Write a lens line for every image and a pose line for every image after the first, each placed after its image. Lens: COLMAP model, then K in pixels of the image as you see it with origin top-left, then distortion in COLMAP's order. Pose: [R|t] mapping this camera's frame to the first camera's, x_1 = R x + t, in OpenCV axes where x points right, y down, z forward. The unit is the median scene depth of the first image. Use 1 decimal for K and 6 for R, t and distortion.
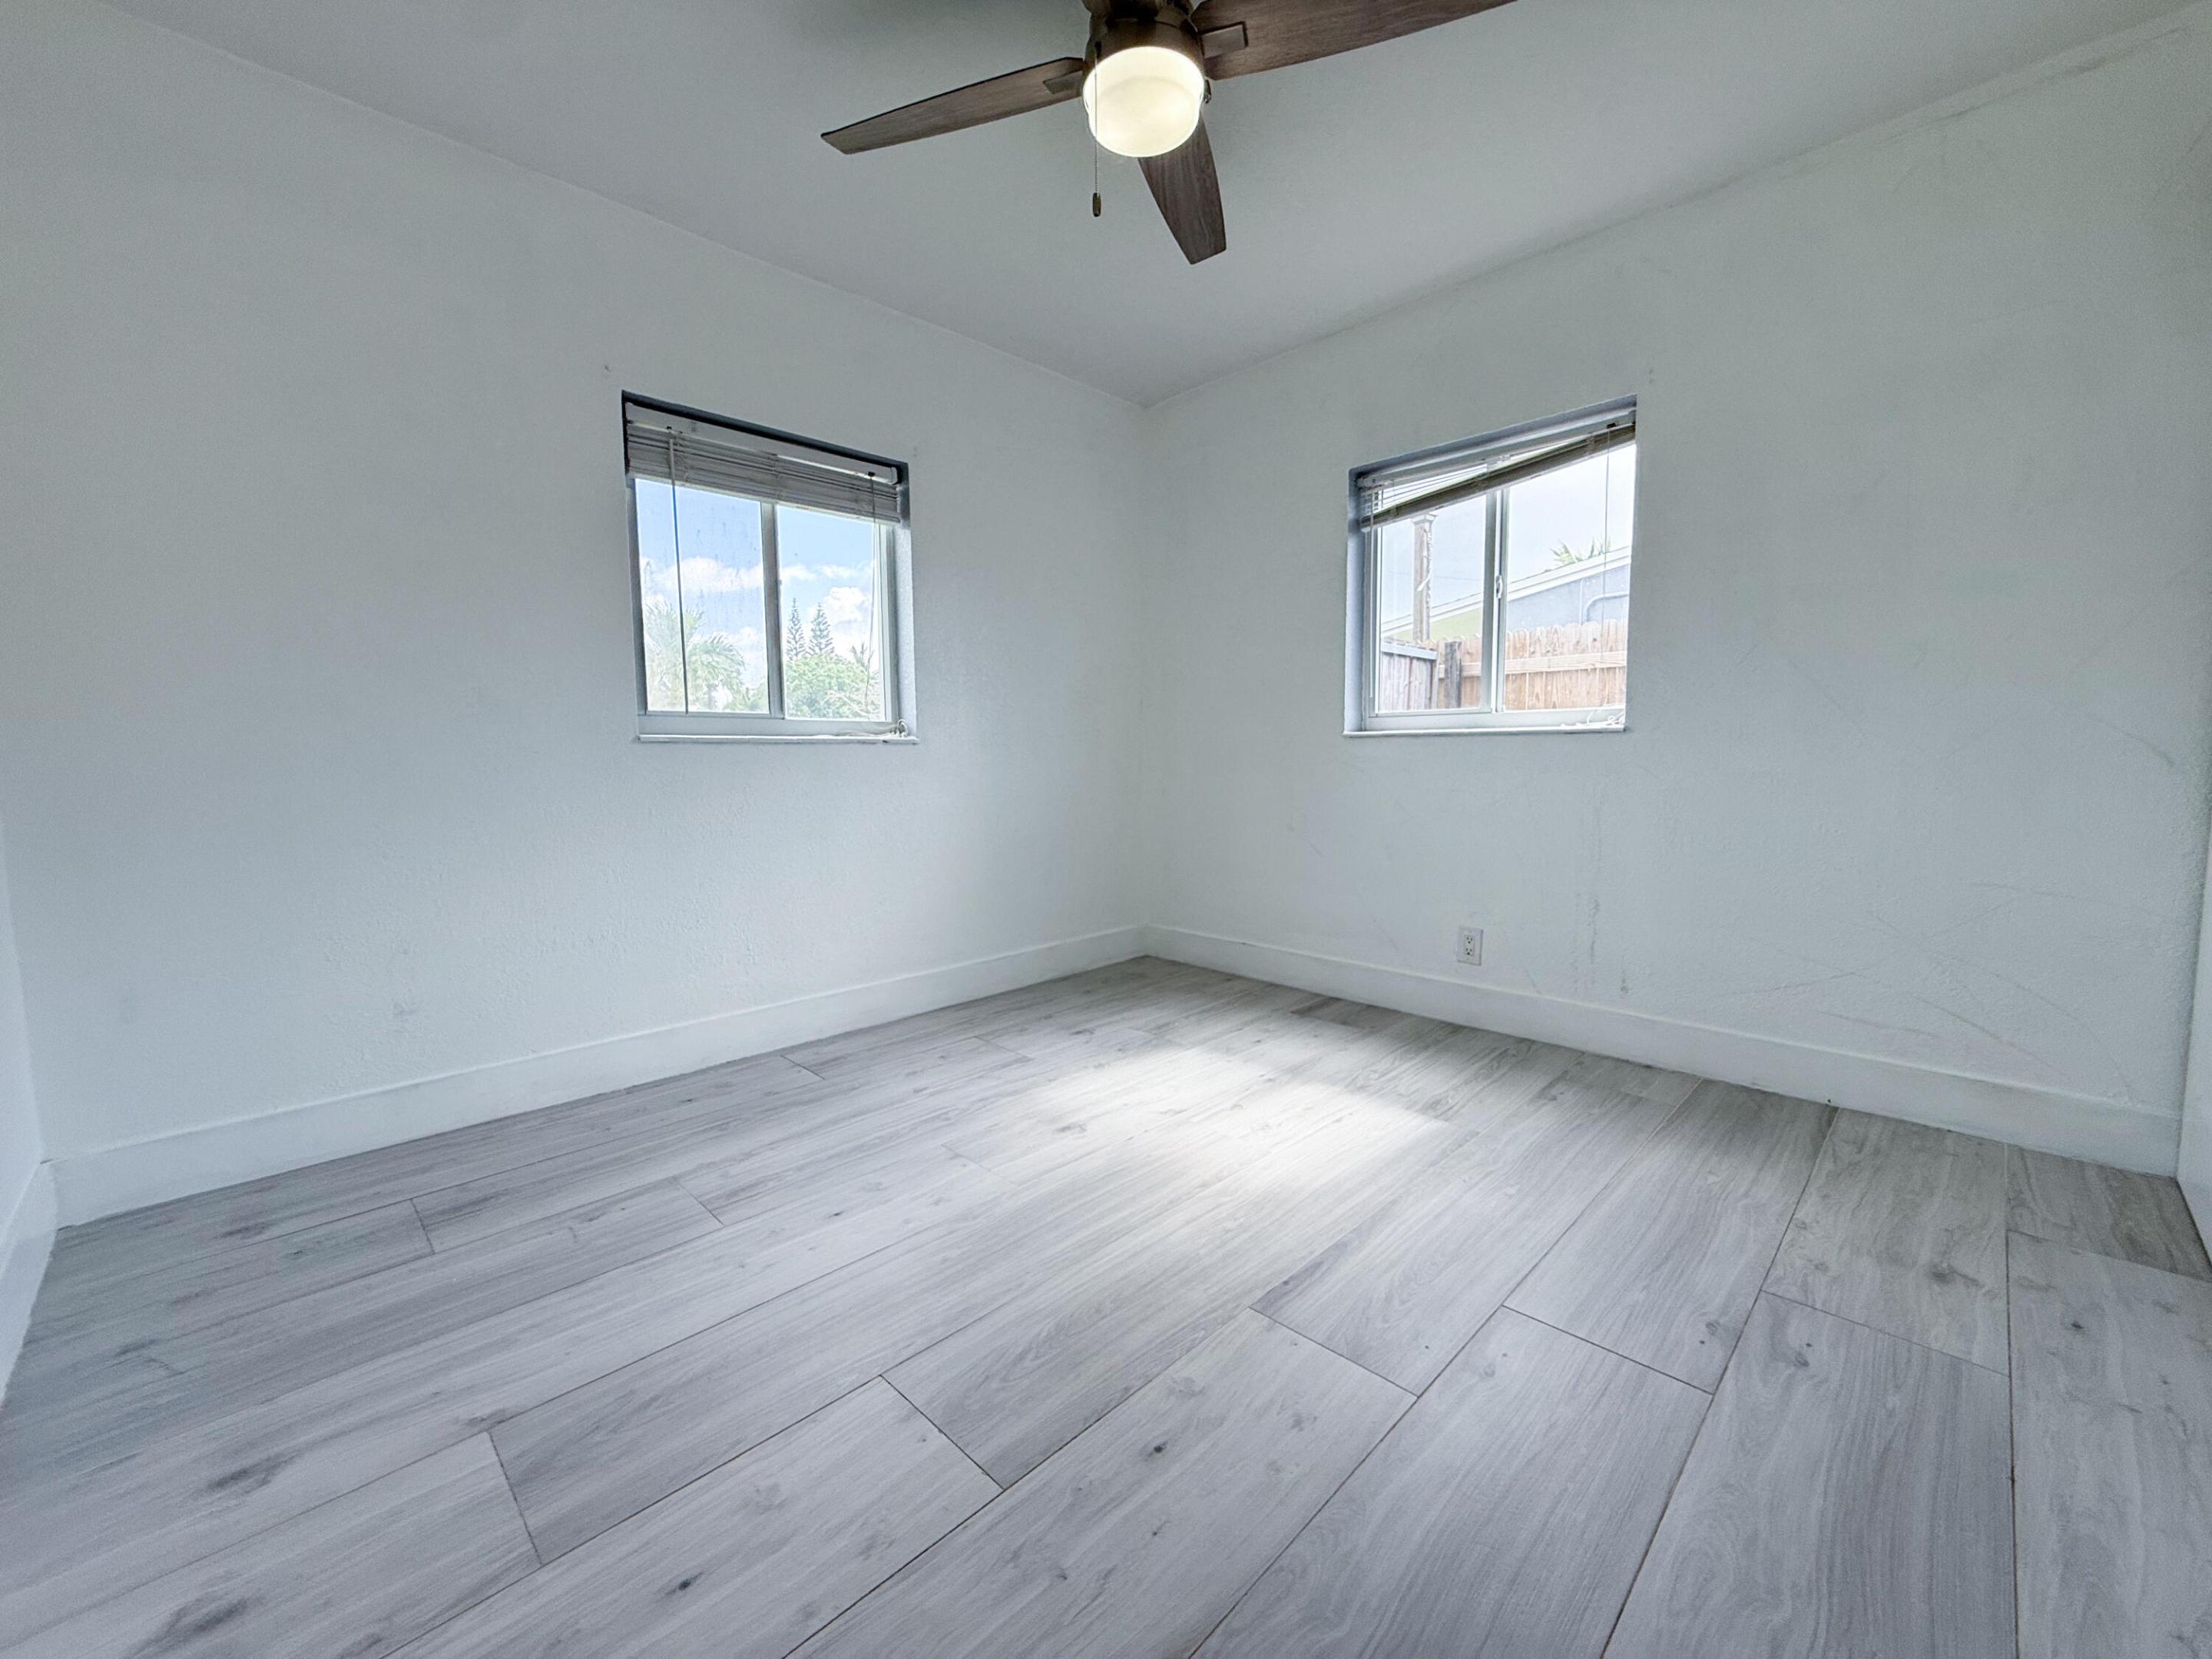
lens RADIAL K [[885.1, 0, 1098.7], [0, 885.1, 829.4], [0, 0, 1]] dist [-0.002072, 0.000622]
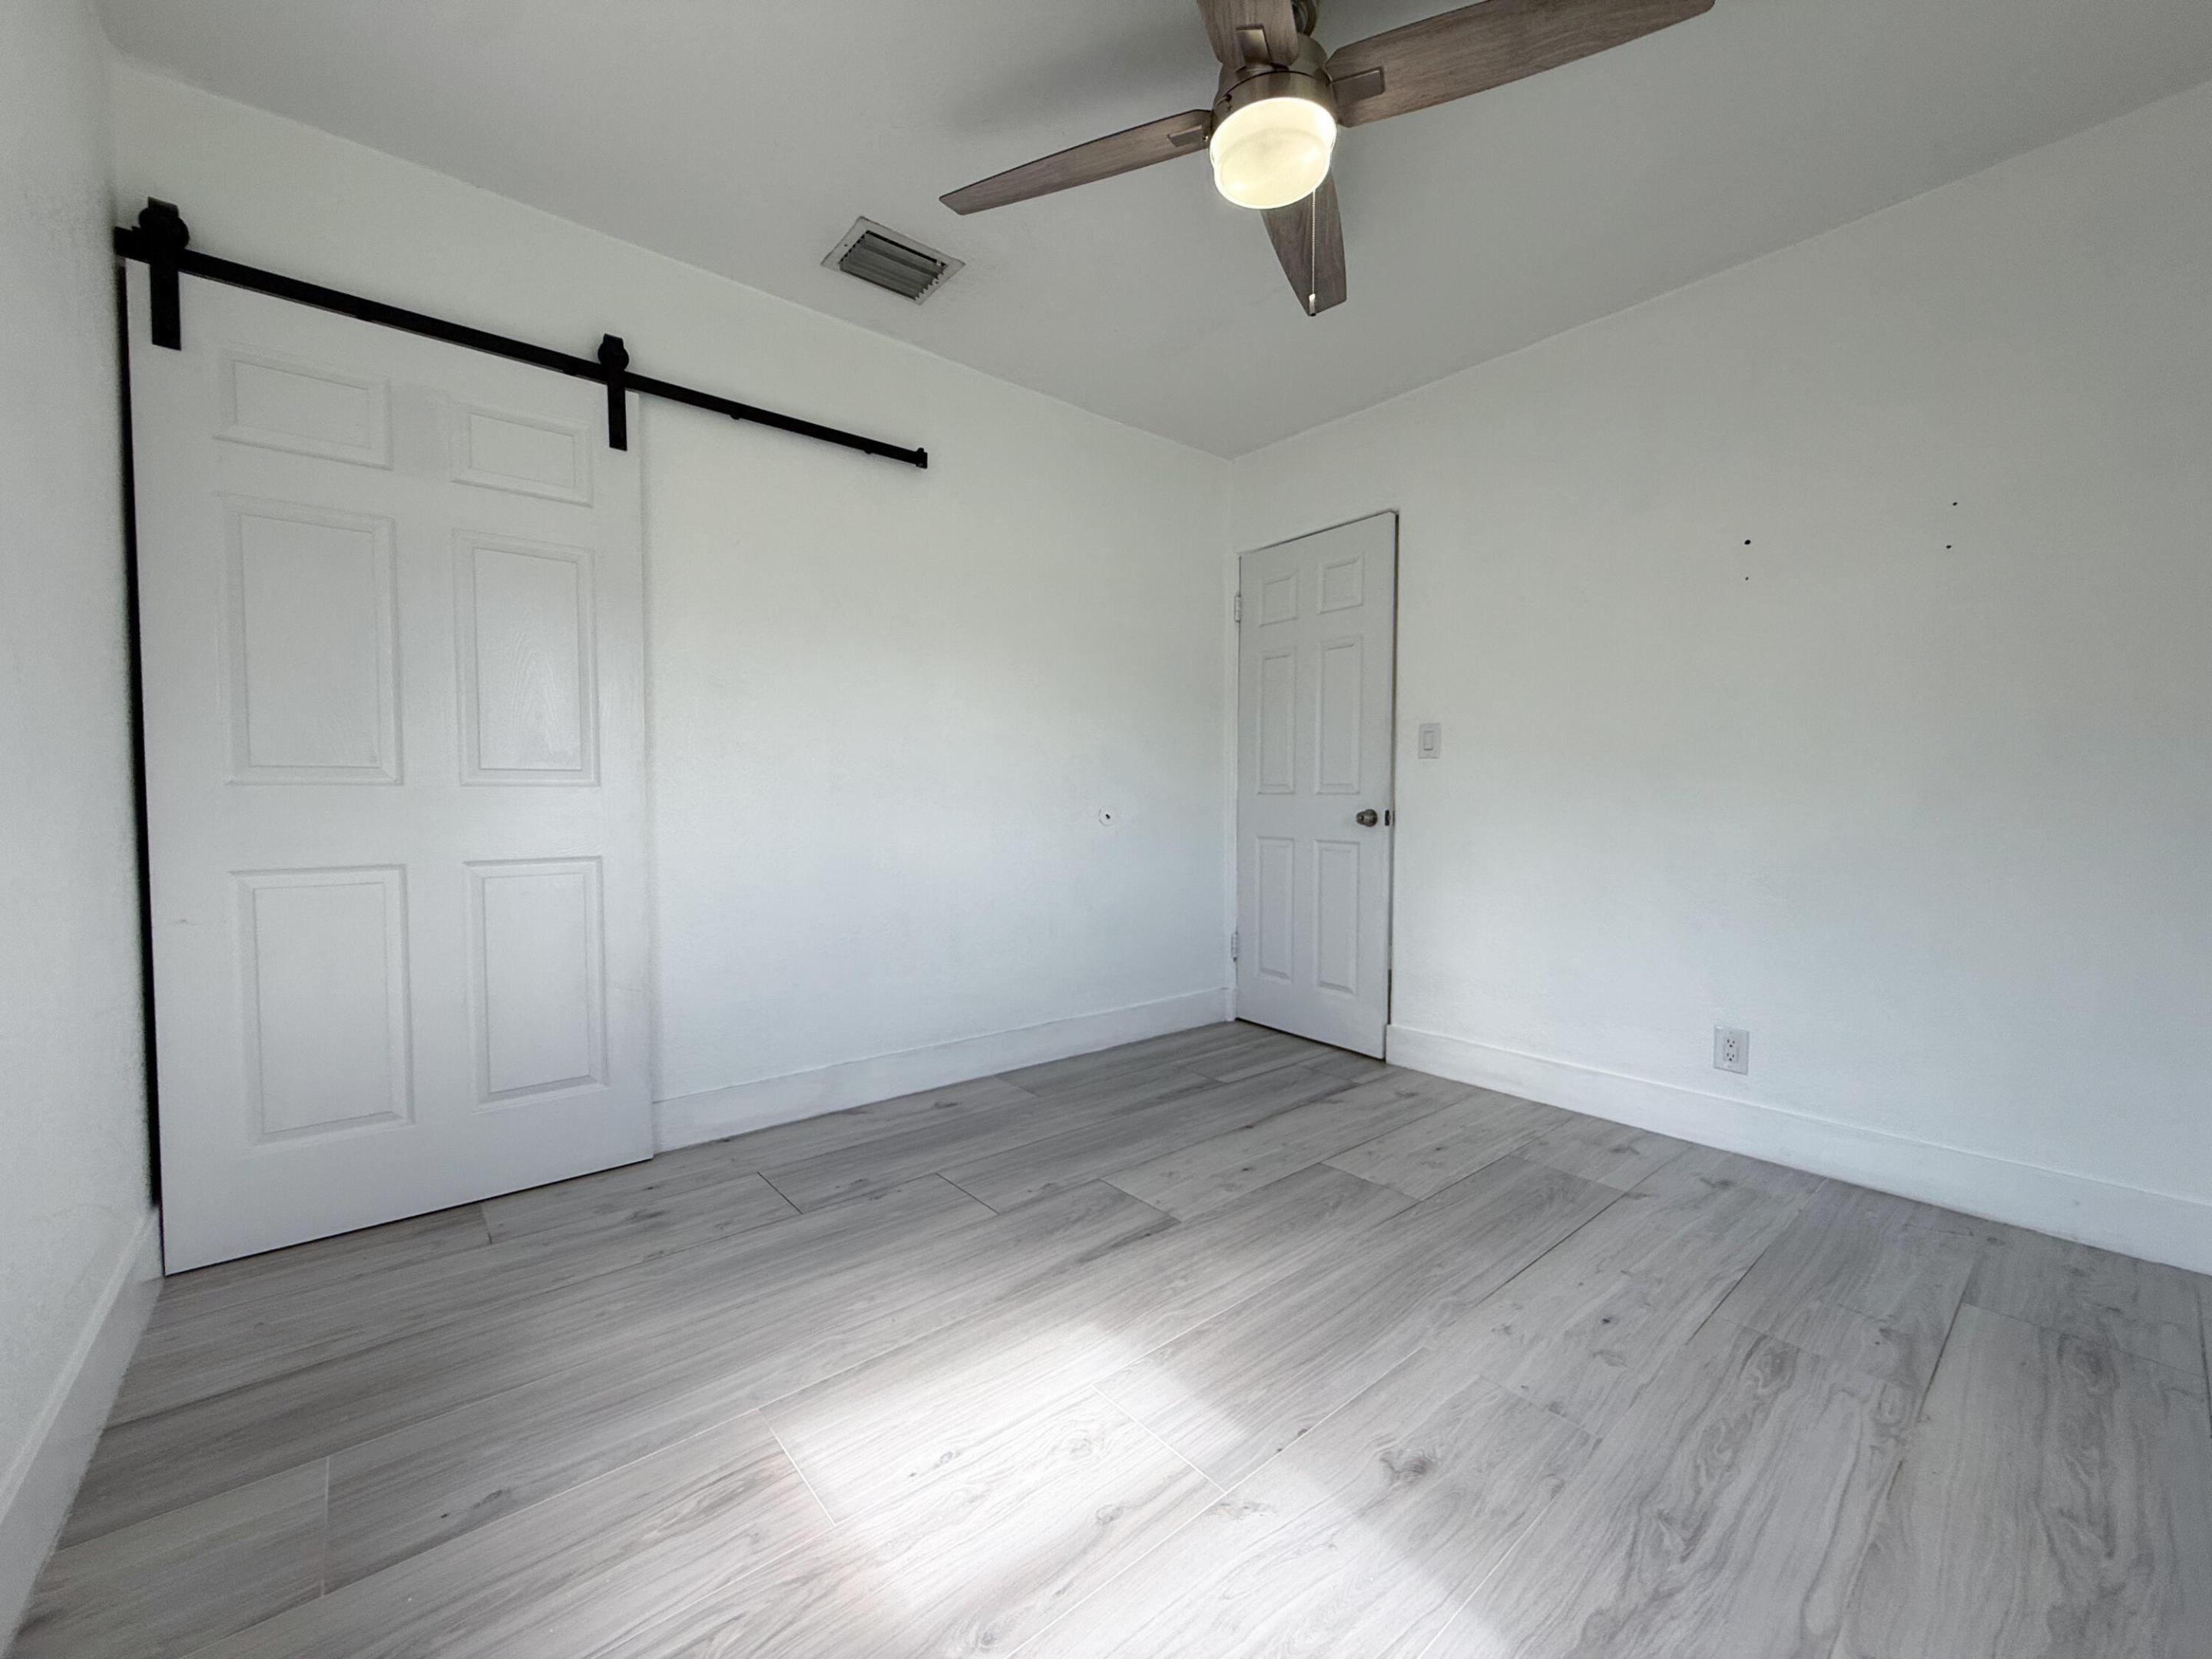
lens RADIAL K [[885.1, 0, 1098.7], [0, 885.1, 829.4], [0, 0, 1]] dist [-0.002072, 0.000622]
pose [[-0.996798, 0.004383, 0.079843, 0.160308], [0.013606, 0.993233, 0.115341, -0.191551], [-0.078797, 0.116058, -0.990112, 1.973611]]
